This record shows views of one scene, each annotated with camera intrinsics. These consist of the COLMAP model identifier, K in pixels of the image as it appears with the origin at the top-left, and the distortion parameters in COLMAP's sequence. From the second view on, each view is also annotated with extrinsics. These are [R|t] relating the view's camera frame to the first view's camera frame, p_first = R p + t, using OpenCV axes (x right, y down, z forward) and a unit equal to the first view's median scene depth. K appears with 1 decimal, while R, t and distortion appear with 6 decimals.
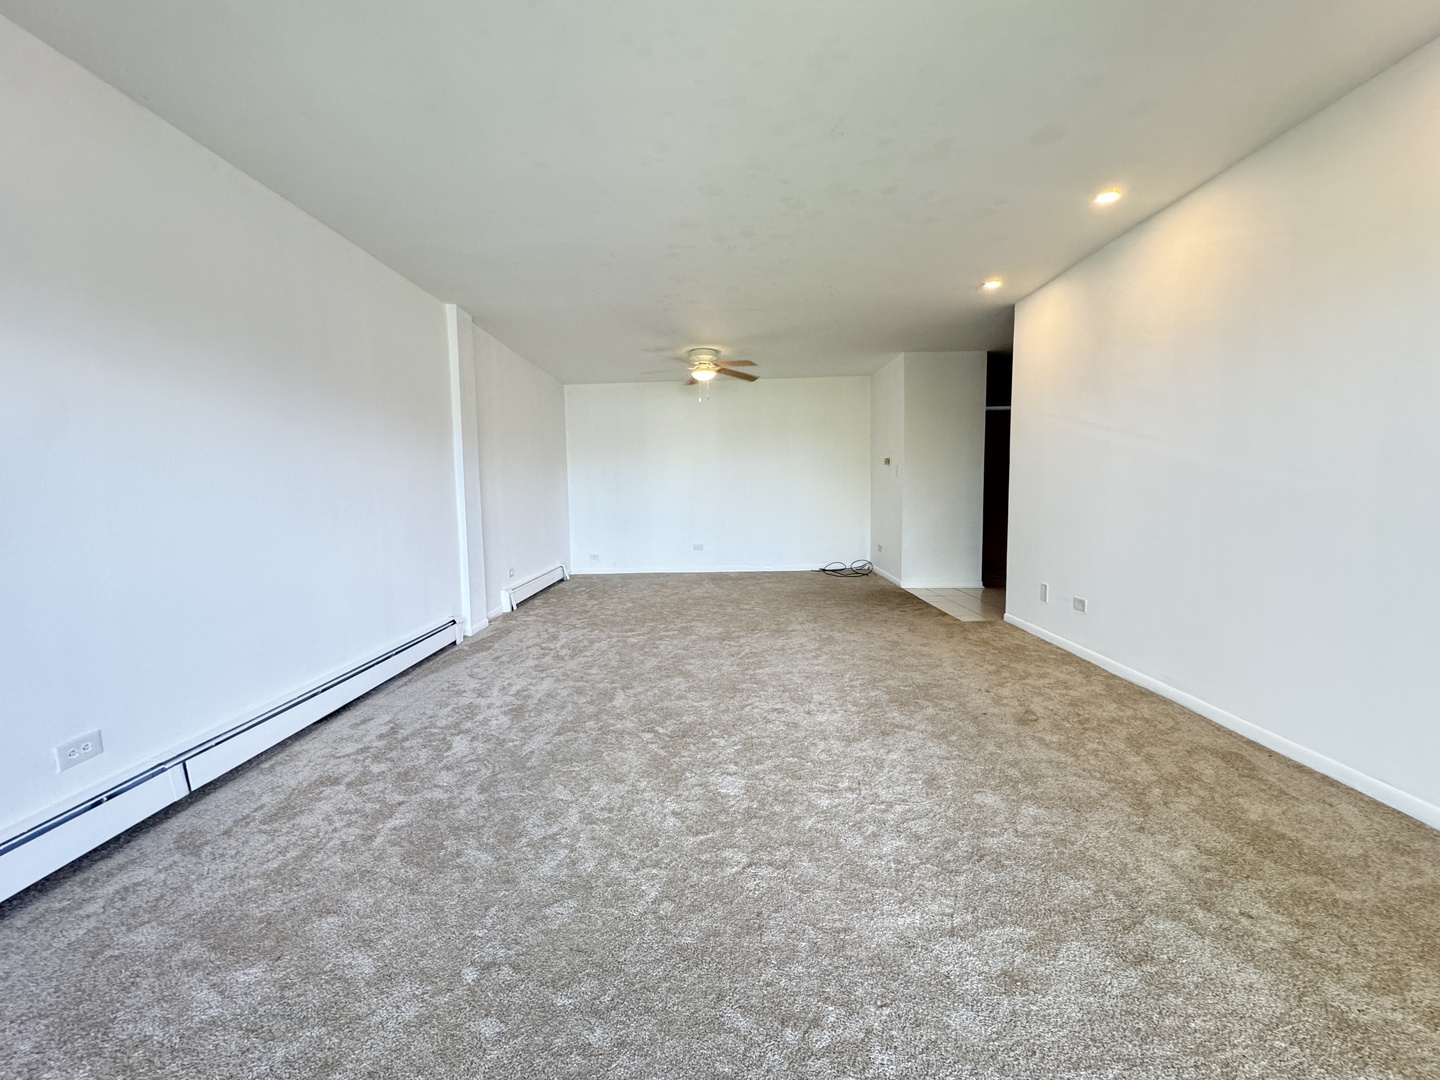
lens RADIAL K [[575.1, 0, 719.8], [0, 575.1, 538.1], [0, 0, 1]] dist [-0.001191, 0.000684]
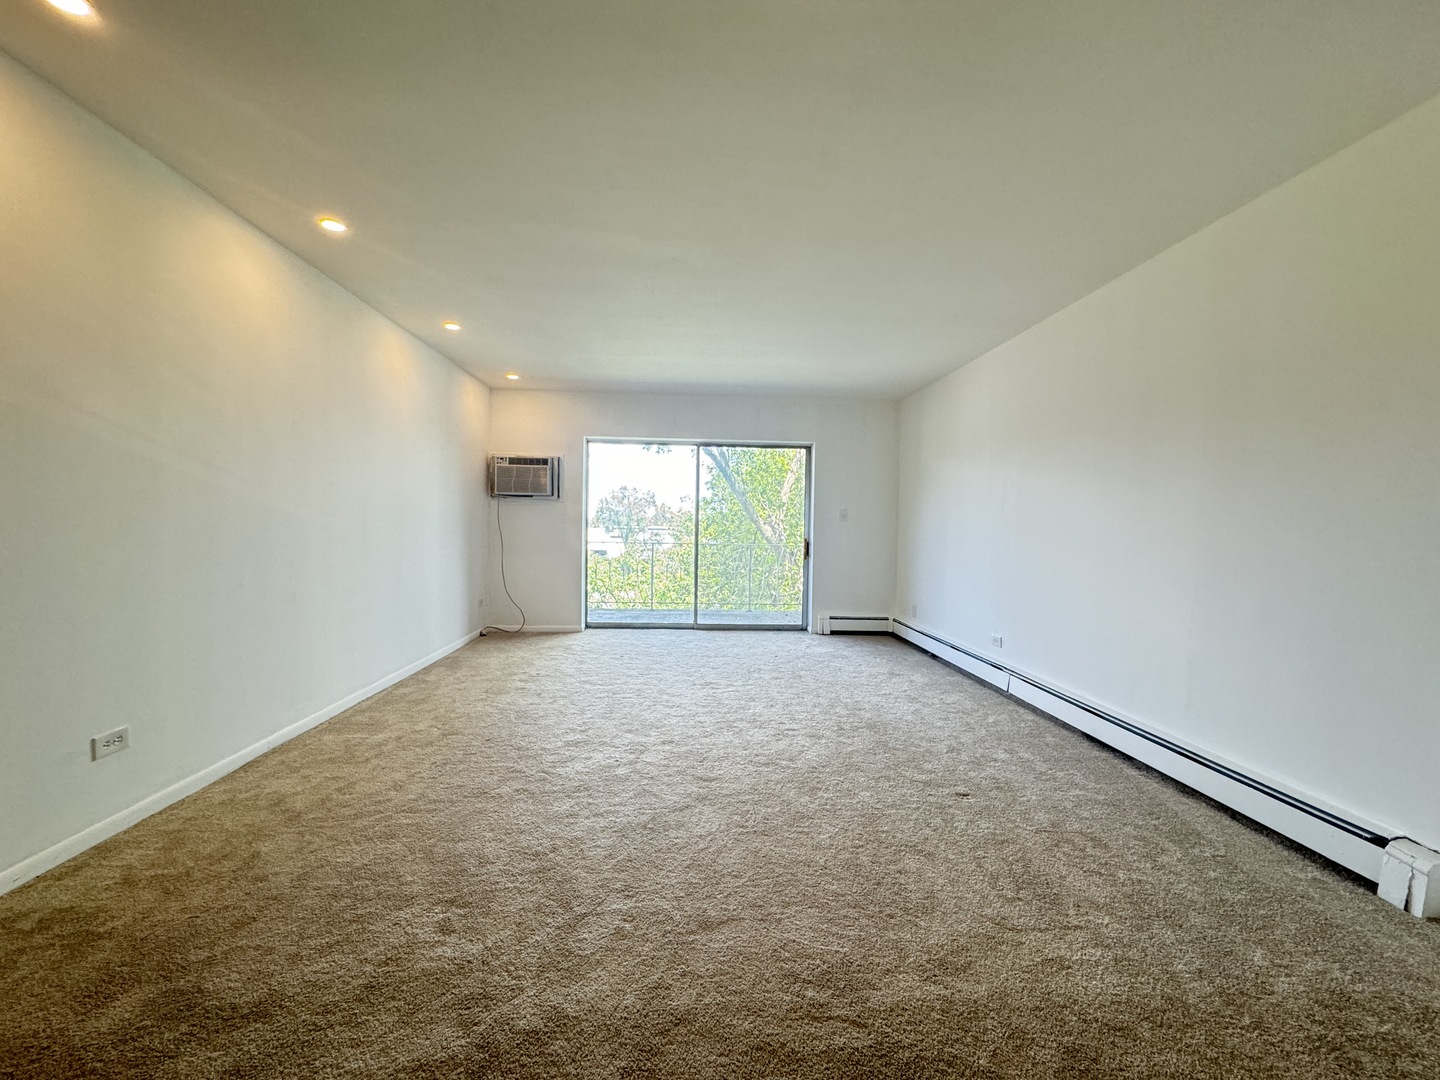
lens RADIAL K [[575.1, 0, 719.2], [0, 575.1, 535.1], [0, 0, 1]] dist [-0.001191, 0.000684]
pose [[-0.997821, 0.011879, -0.064895, 0.076708], [0.004965, 0.994387, 0.105688, -0.180873], [0.065786, 0.105136, -0.992280, 1.949905]]
